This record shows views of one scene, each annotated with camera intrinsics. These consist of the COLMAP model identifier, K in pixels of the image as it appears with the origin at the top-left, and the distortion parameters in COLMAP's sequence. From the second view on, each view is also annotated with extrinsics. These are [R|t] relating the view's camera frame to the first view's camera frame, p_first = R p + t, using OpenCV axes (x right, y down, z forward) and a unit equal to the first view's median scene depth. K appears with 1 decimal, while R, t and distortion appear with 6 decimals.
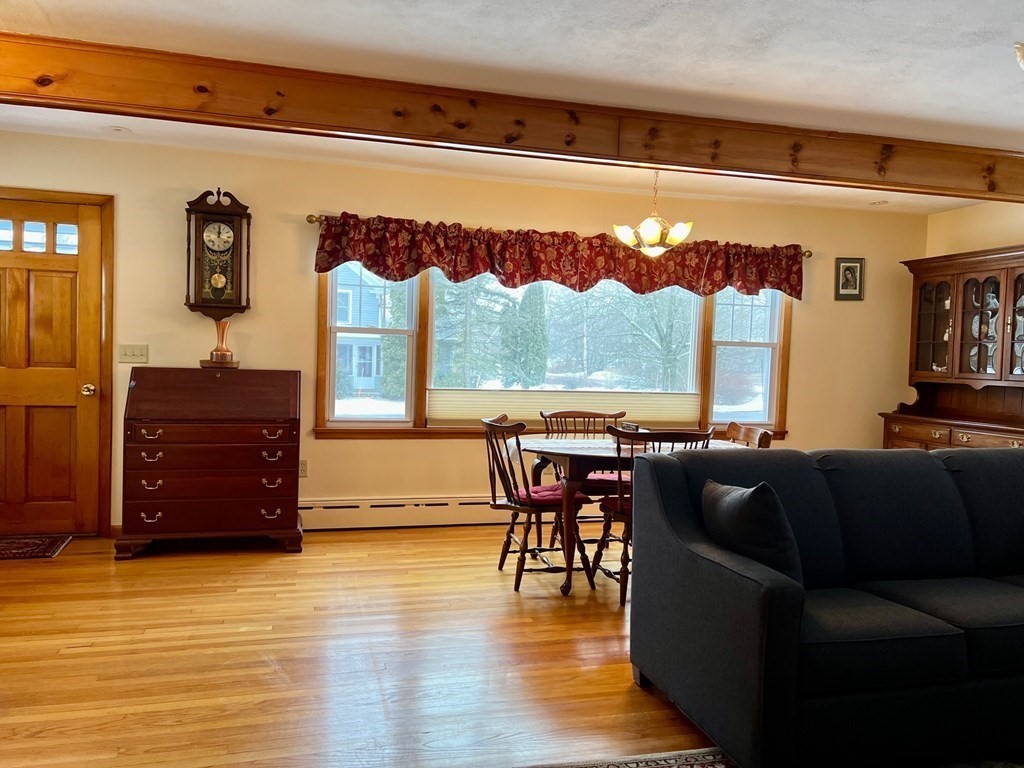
lens RADIAL K [[763.6, 0, 547.8], [0, 763.6, 409.0], [0, 0, 1]] dist [0.057599, -0.065402]
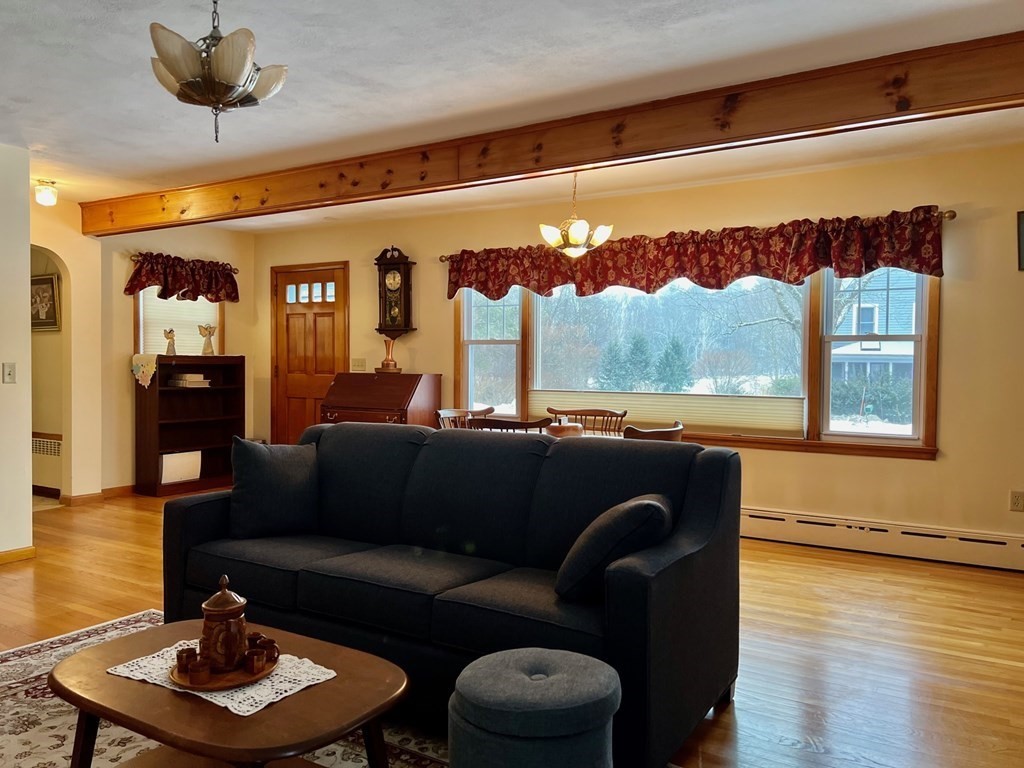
lens RADIAL K [[763.6, 0, 530.5], [0, 763.6, 388.6], [0, 0, 1]] dist [0.057599, -0.065402]
pose [[0.688981, 0.000056, -0.724780, 0.722868], [-0.034684, 0.998857, -0.032894, 0.009416], [0.723949, 0.047802, 0.688195, 0.227548]]
